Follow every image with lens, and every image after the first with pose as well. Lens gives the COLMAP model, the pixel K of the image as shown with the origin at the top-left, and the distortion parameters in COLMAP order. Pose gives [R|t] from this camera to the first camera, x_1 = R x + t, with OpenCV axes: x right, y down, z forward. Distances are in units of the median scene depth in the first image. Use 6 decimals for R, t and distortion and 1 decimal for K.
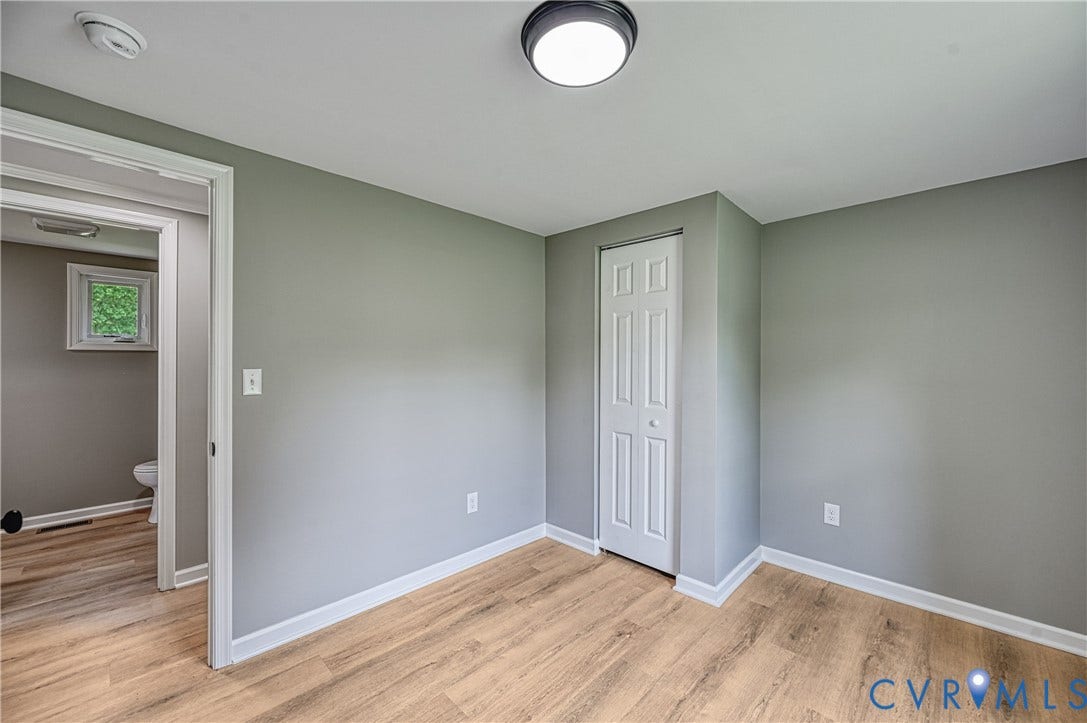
lens RADIAL K [[427.8, 0, 546.2], [0, 427.8, 360.0], [0, 0, 1]] dist [-0.000267, -0.000105]
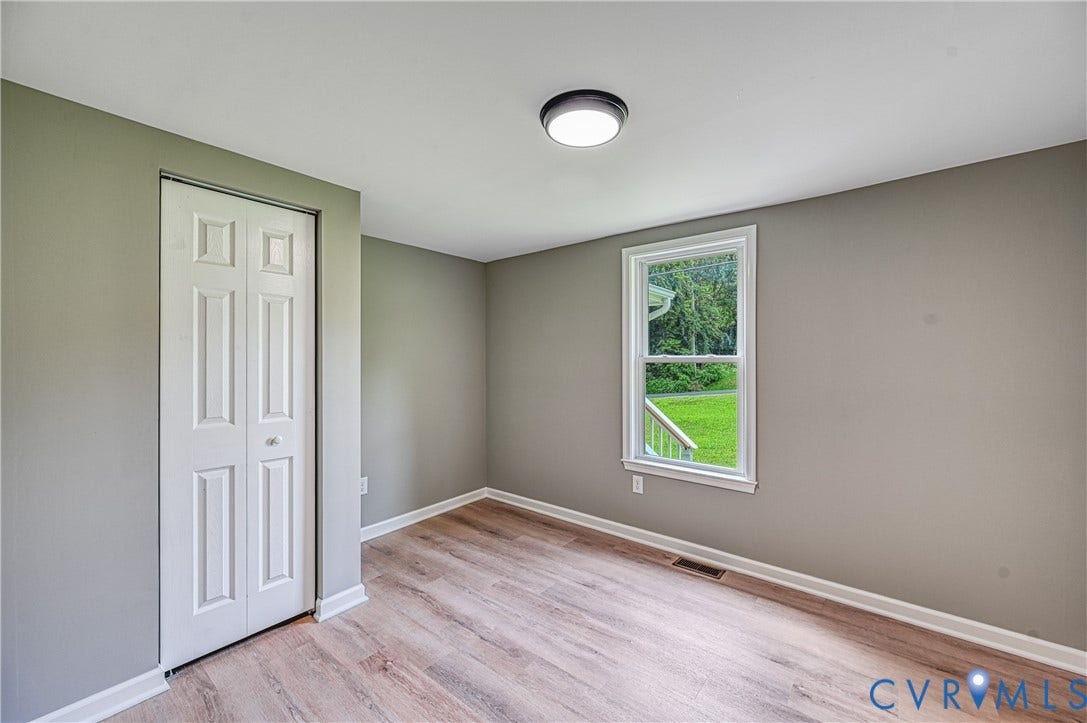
lens RADIAL K [[430.5, 0, 549.3], [0, 430.5, 354.0], [0, 0, 1]] dist [-0.001388, -0.000450]
pose [[-0.093281, 0.002213, 0.995637, -0.663196], [-0.000450, 0.999997, -0.002265, -0.010244], [-0.995640, -0.000659, -0.093280, 0.656646]]
